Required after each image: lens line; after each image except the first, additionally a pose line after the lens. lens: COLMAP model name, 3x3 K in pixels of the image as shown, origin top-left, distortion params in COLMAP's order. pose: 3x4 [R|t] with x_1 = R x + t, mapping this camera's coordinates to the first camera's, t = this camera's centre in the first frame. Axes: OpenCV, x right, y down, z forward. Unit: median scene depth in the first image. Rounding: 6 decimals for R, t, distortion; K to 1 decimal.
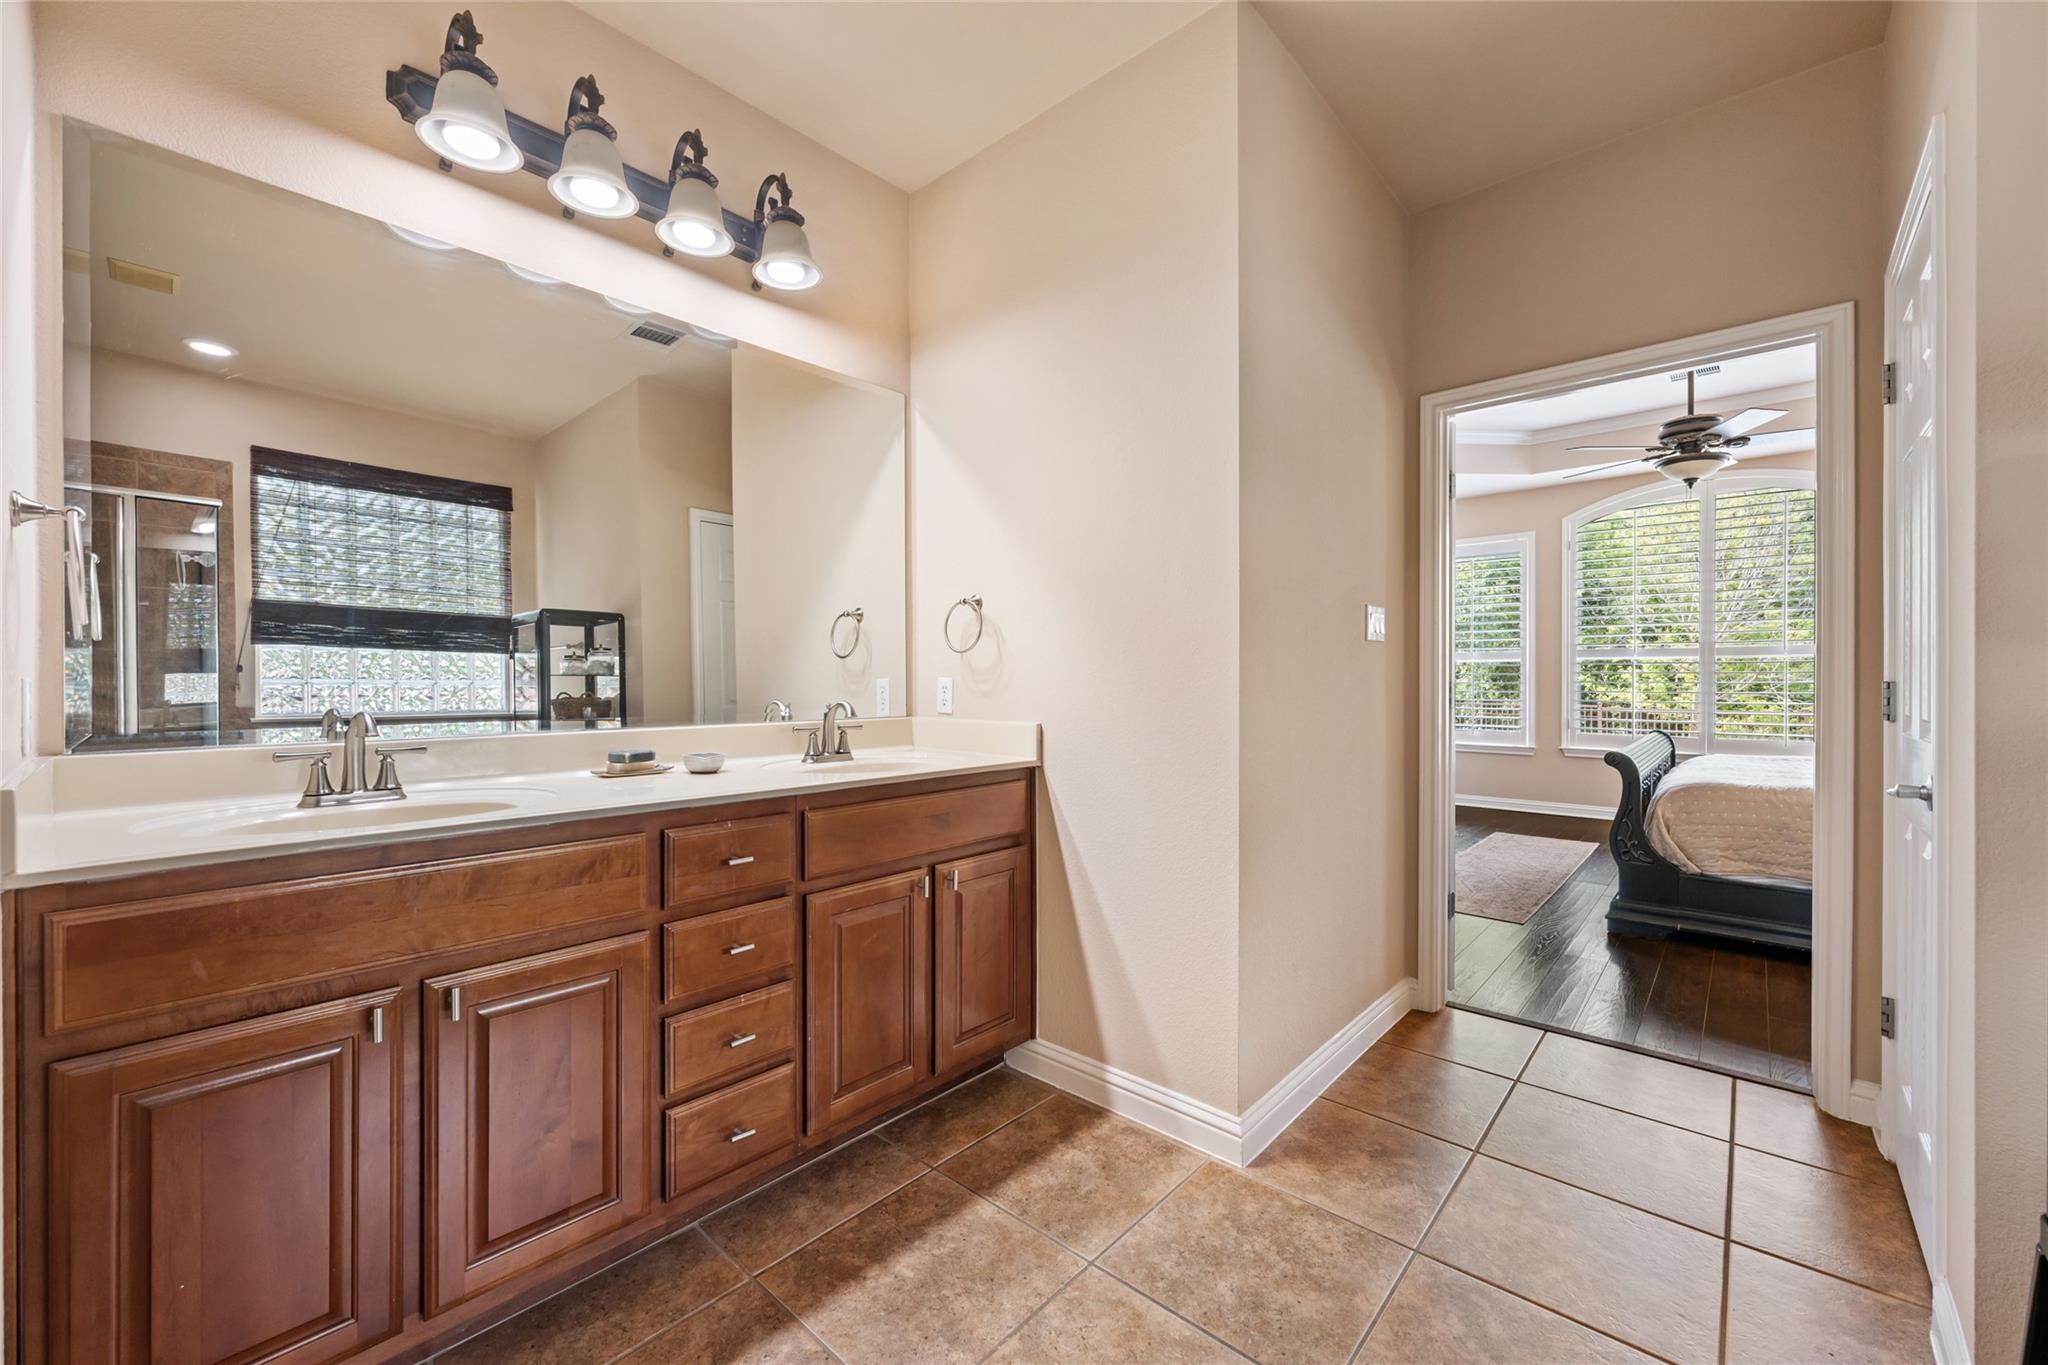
lens RADIAL K [[811.7, 0, 1021.2], [0, 811.7, 681.7], [0, 0, 1]] dist [-0.002492, 0.000879]
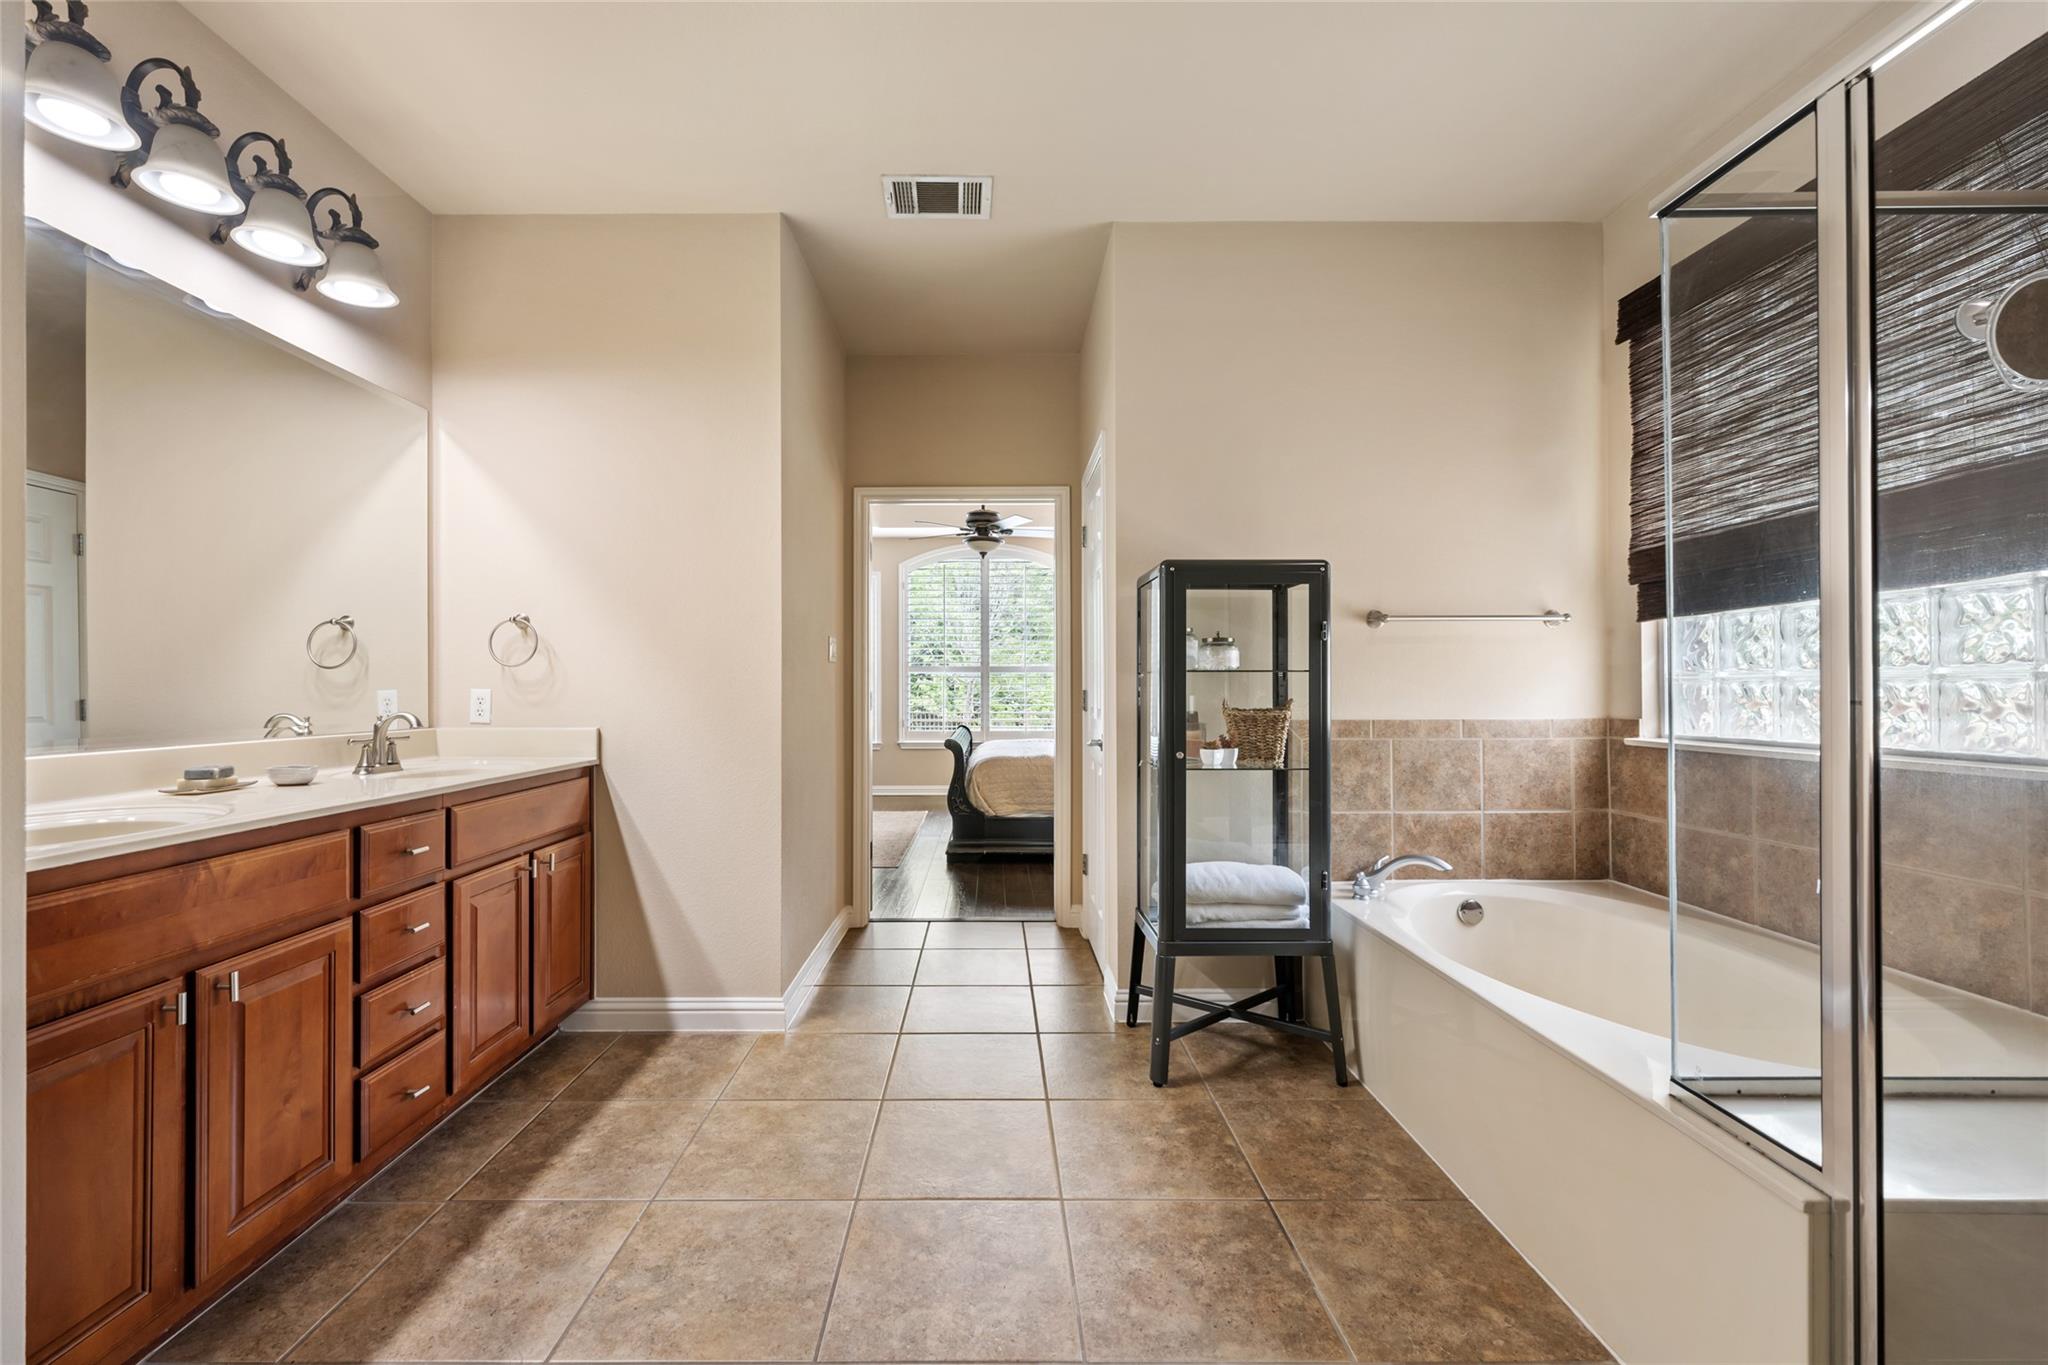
lens RADIAL K [[811.7, 0, 1023.8], [0, 811.7, 684.5], [0, 0, 1]] dist [-0.002492, 0.000879]
pose [[0.721466, 0.001329, 0.692449, -0.367645], [0.004973, 0.999962, -0.007101, -0.000221], [-0.692432, 0.008567, 0.721432, -0.291654]]
